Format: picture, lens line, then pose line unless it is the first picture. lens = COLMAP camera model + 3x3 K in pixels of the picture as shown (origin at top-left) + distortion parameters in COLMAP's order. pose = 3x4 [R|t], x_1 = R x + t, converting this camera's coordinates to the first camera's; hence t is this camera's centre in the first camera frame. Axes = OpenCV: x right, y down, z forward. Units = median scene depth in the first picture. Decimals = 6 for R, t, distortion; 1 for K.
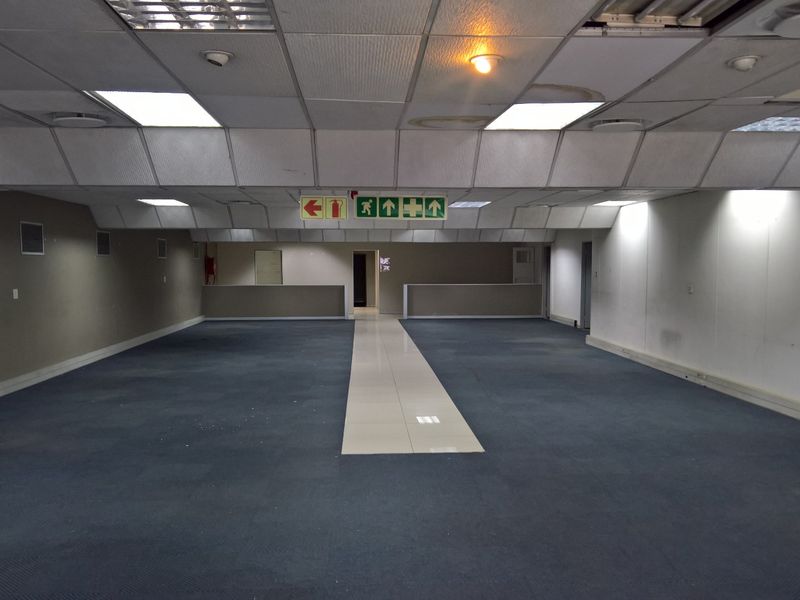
lens RADIAL K [[765.1, 0, 400.0], [0, 765.1, 300.0], [0, 0, 1]] dist [-0.003867, -0.001633]
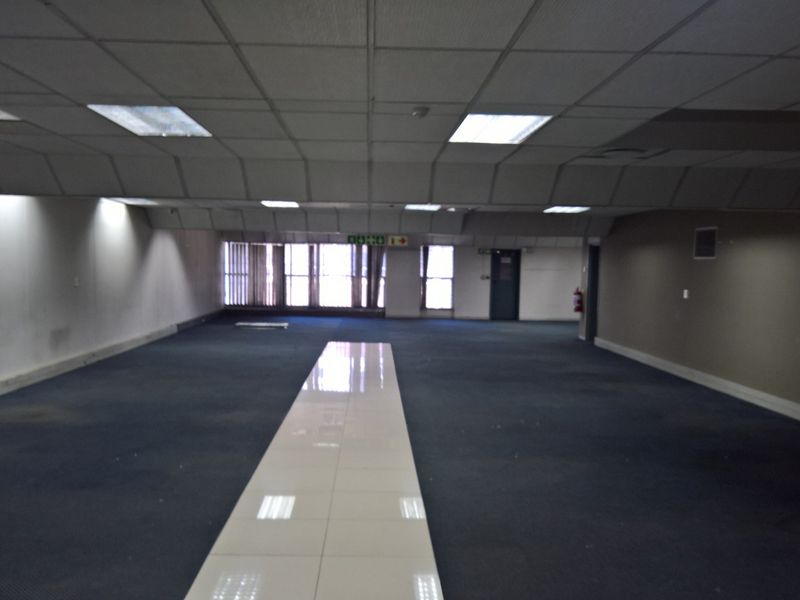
lens RADIAL K [[765.1, 0, 400.0], [0, 765.1, 300.0], [0, 0, 1]] dist [-0.003867, -0.001633]
pose [[-0.999562, -0.014516, 0.025803, -0.101743], [-0.011976, 0.995308, 0.096010, -0.098973], [-0.027076, 0.095659, -0.995046, 2.057491]]
